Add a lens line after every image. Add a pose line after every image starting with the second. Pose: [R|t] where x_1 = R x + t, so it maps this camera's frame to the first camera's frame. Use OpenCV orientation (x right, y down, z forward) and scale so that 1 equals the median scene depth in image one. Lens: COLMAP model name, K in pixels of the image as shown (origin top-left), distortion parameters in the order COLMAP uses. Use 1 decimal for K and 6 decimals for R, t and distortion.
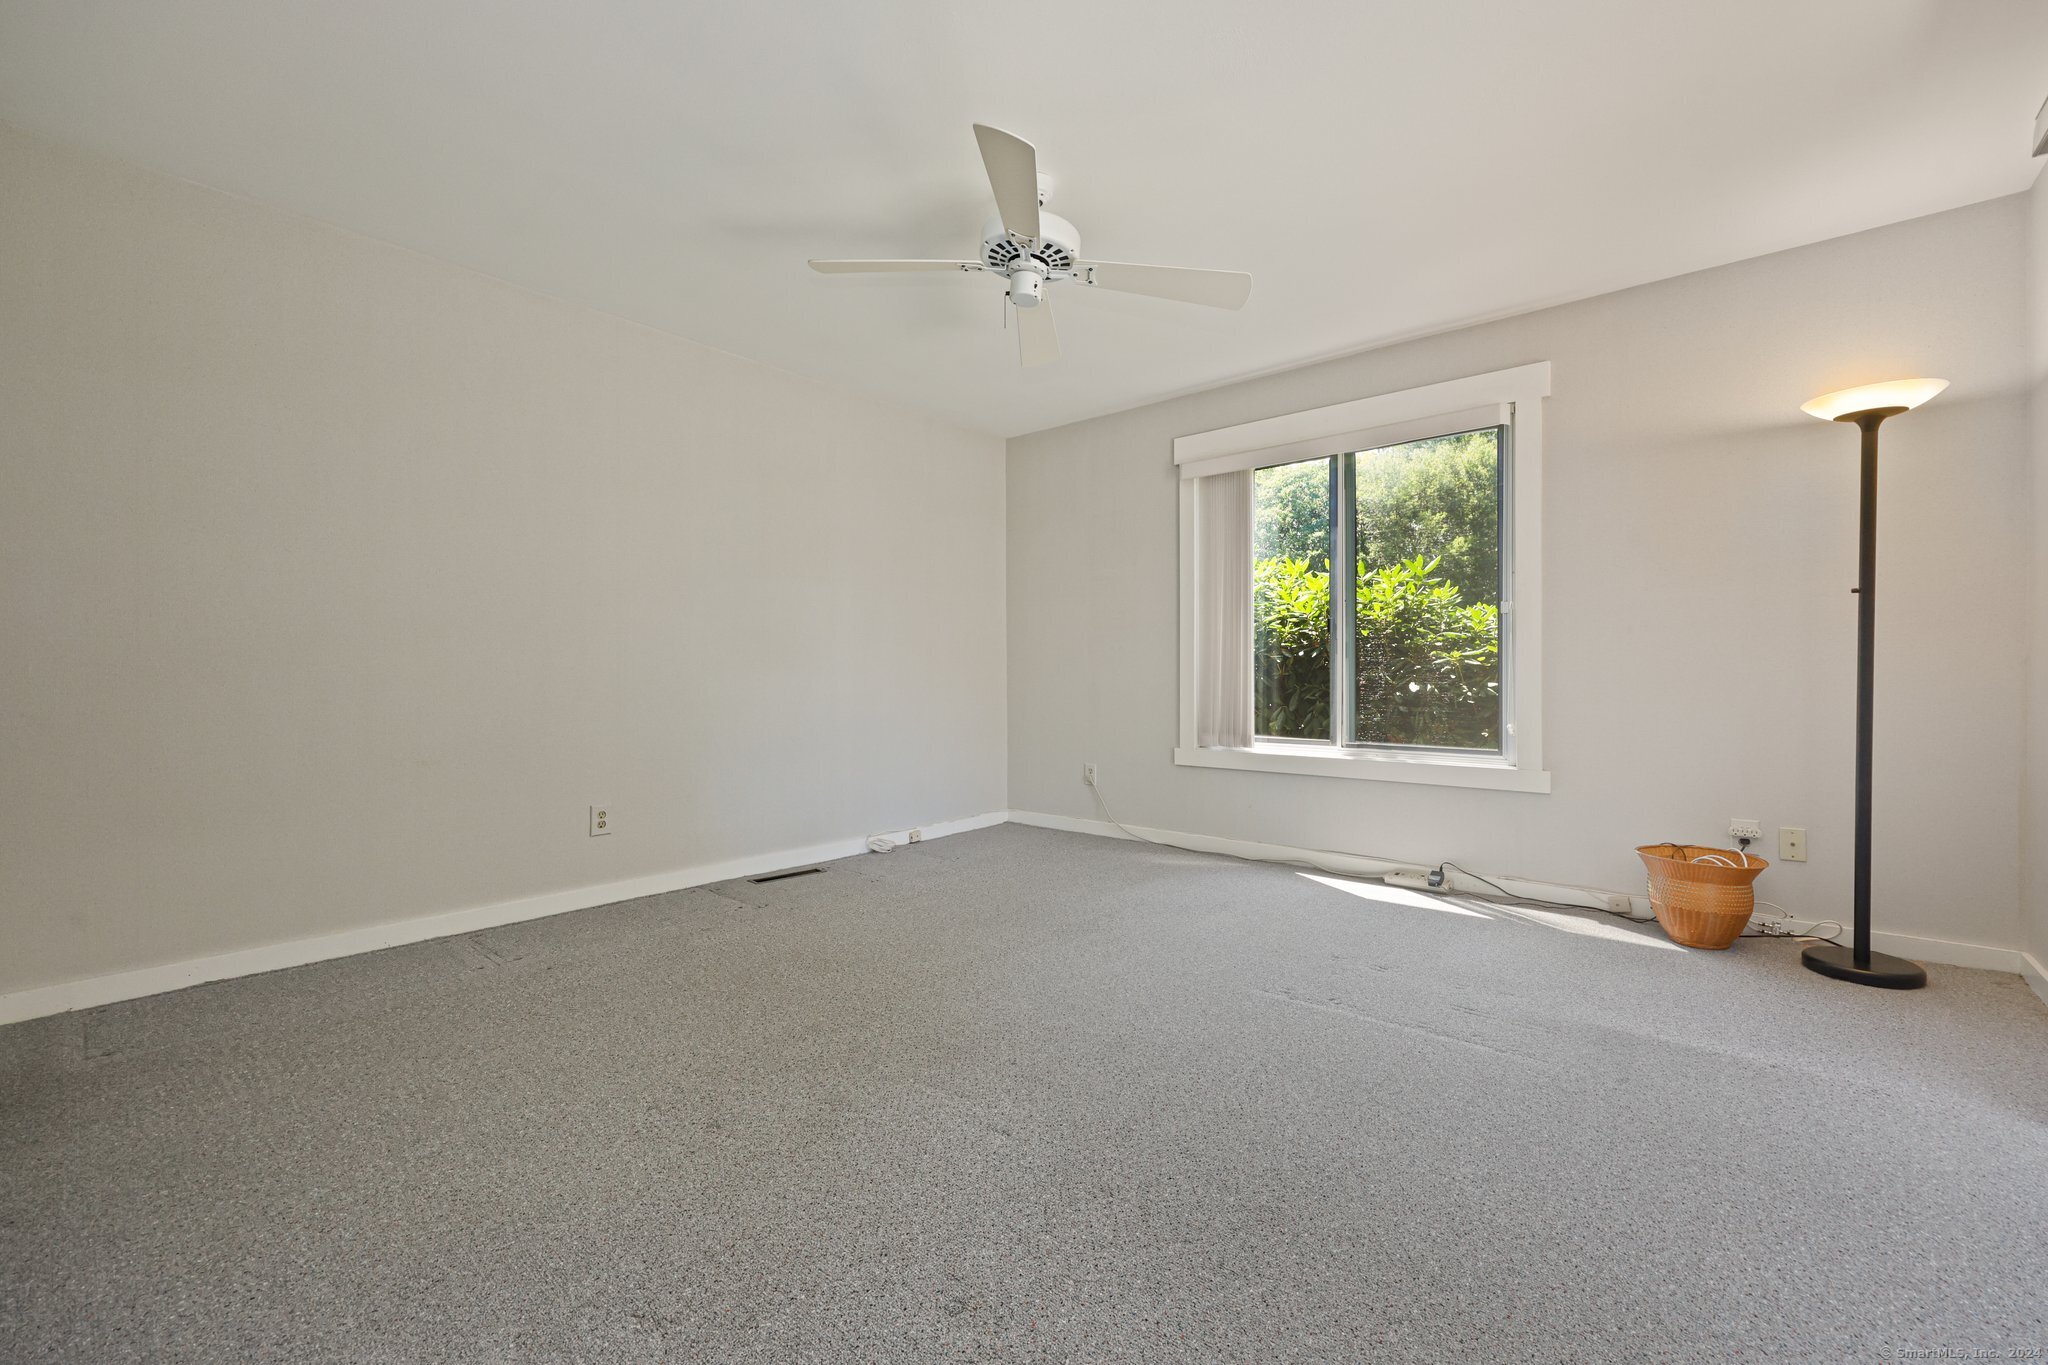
lens RADIAL K [[824.0, 0, 1034.6], [0, 824.0, 682.9], [0, 0, 1]] dist [-0.002045, -0.000344]
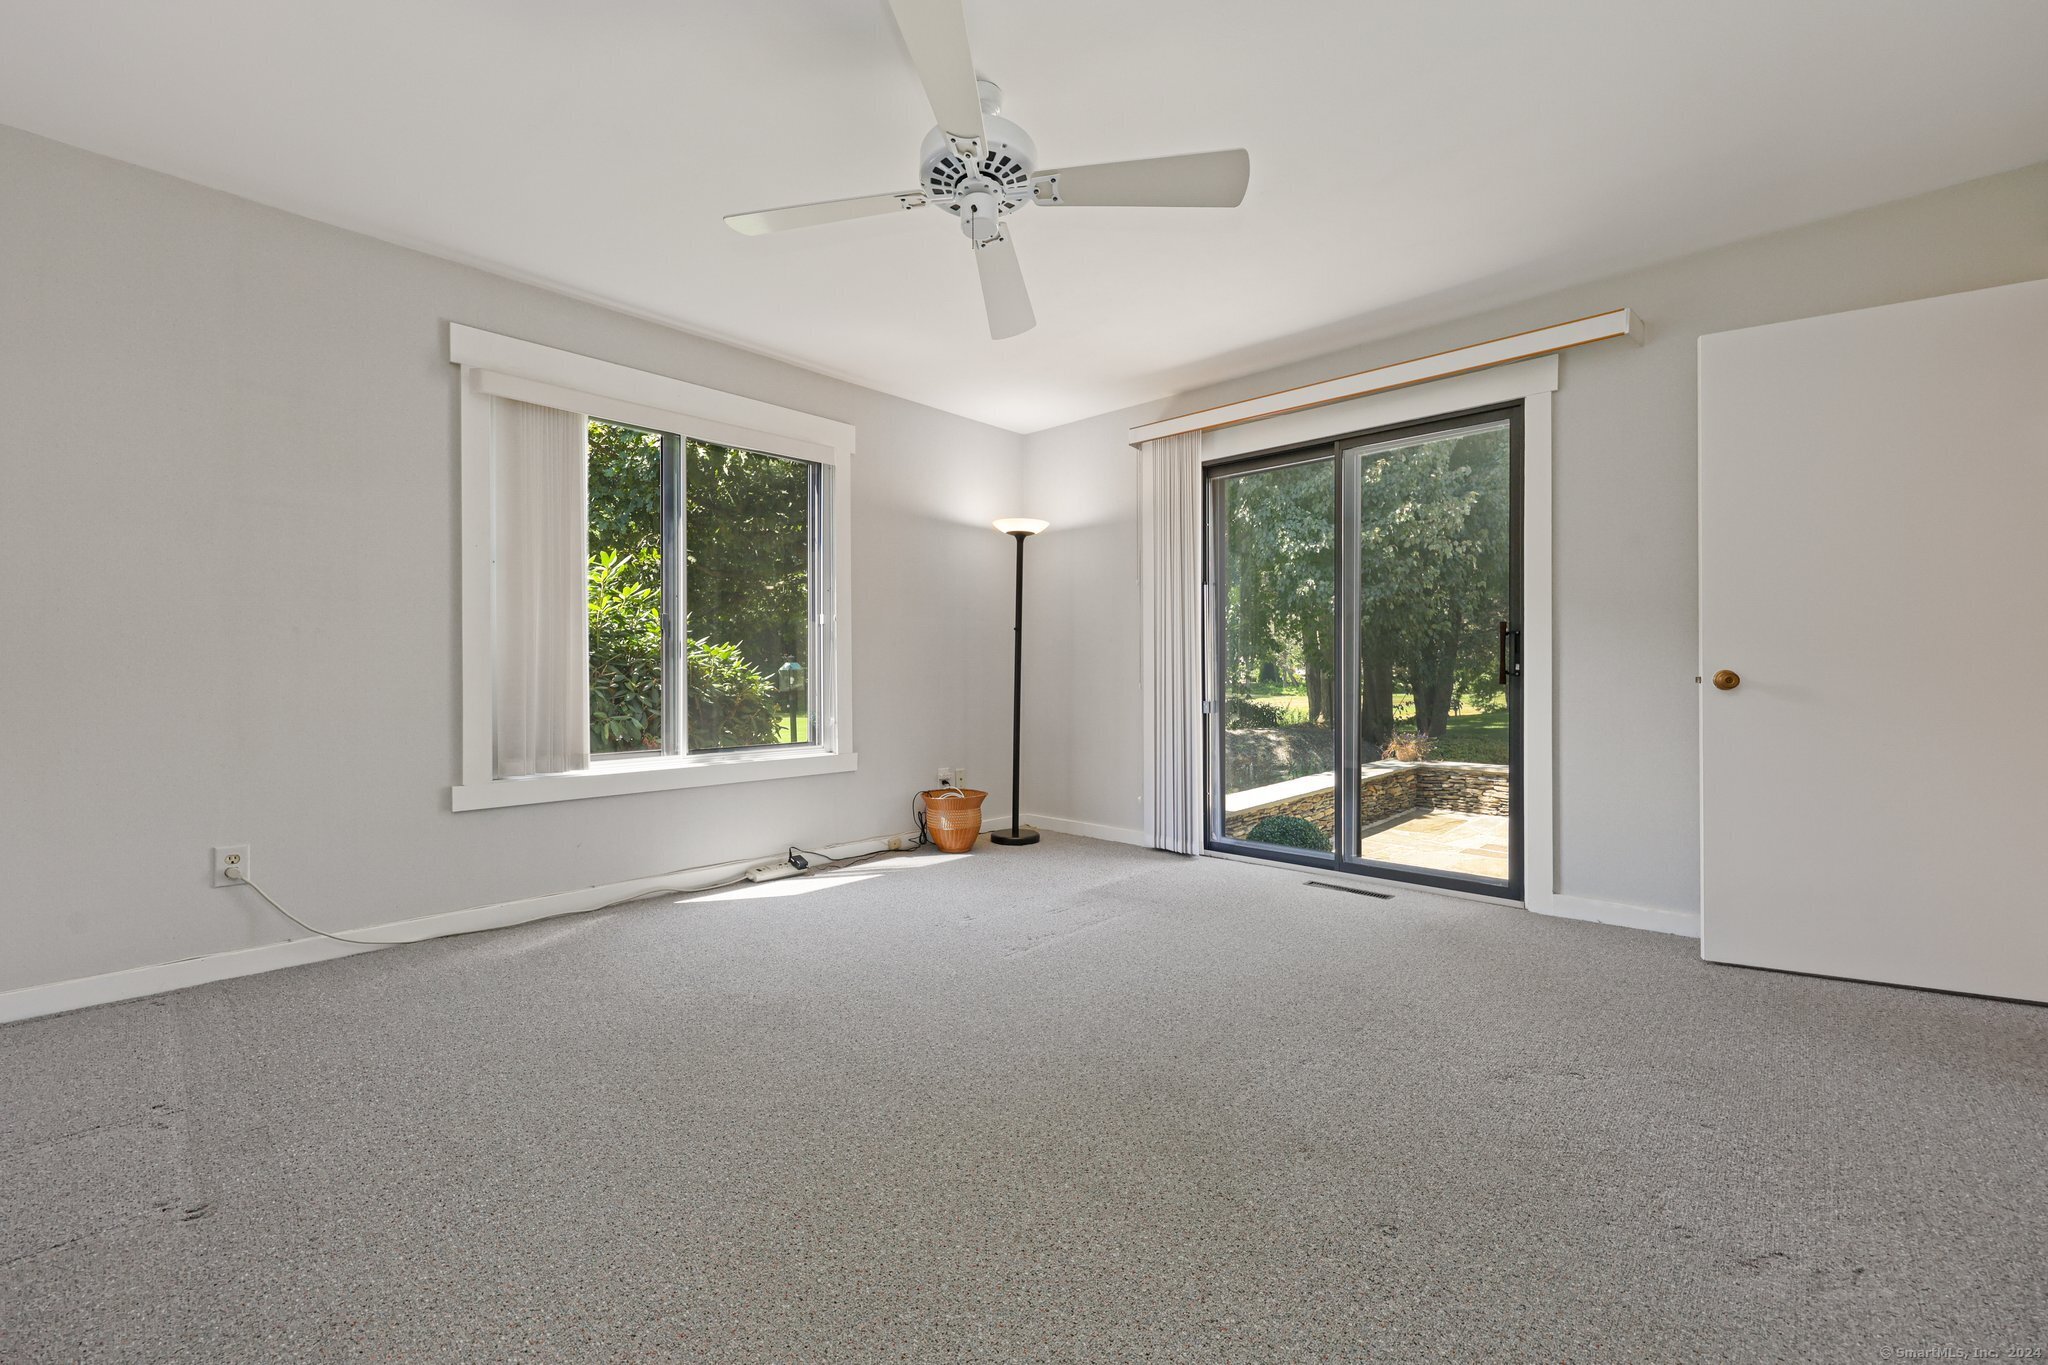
lens RADIAL K [[828.8, 0, 1027.2], [0, 828.8, 686.0], [0, 0, 1]] dist [-0.002104, -0.000135]
pose [[0.069500, -0.011823, 0.997512, -0.524704], [0.014672, 0.999834, 0.010828, -0.003471], [-0.997474, 0.013883, 0.069662, 0.553978]]
